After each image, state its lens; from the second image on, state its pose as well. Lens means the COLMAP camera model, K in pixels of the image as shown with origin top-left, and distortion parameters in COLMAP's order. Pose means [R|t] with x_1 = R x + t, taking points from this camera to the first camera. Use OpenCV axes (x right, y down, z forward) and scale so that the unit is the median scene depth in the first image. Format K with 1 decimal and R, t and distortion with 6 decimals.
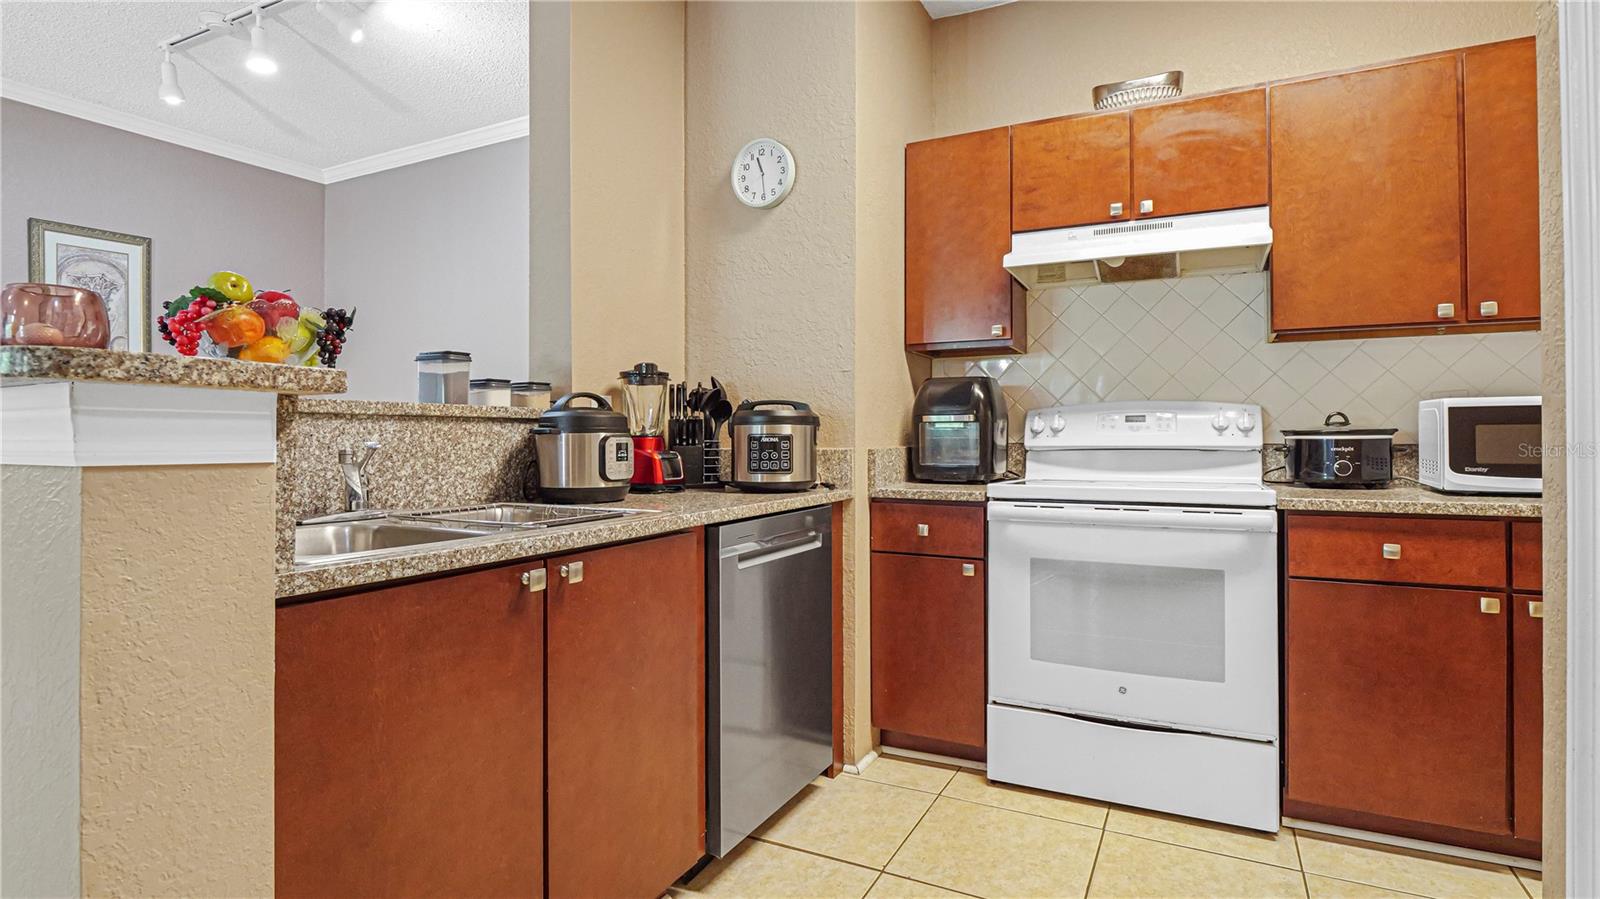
lens RADIAL K [[779.0, 0, 793.3], [0, 779.0, 433.8], [0, 0, 1]] dist [-0.007248, -0.005568]
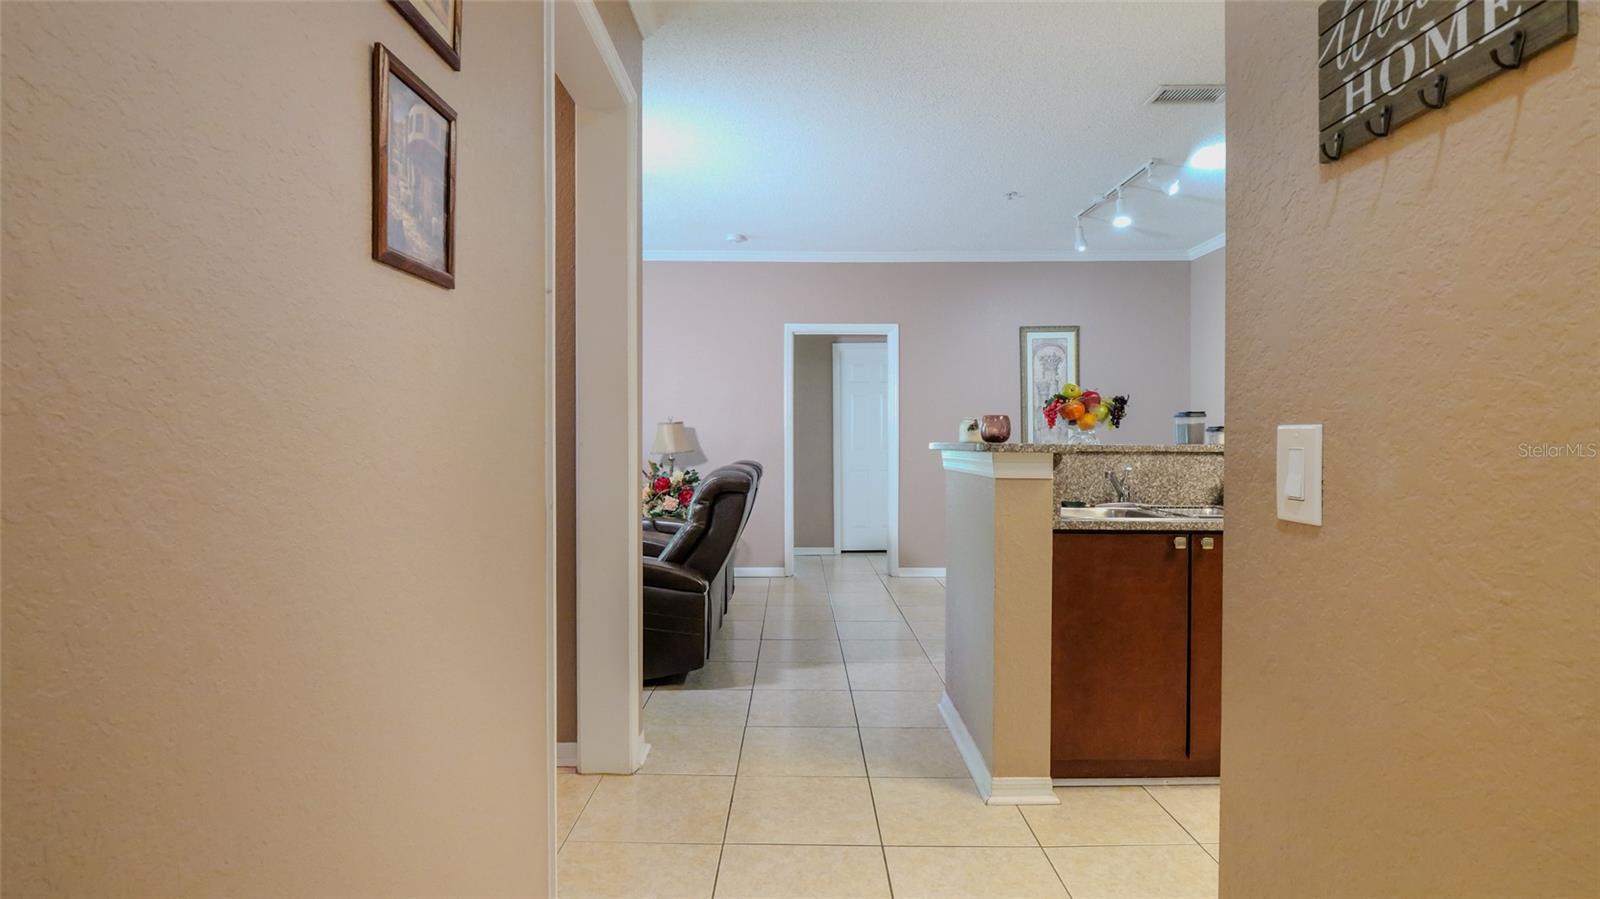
lens RADIAL K [[779.0, 0, 788.7], [0, 779.0, 447.7], [0, 0, 1]] dist [-0.007248, -0.005568]
pose [[0.453973, 0.008142, -0.890978, 0.731339], [0.002400, 0.999943, 0.010361, -0.055779], [0.891012, -0.006842, 0.453928, -0.576916]]
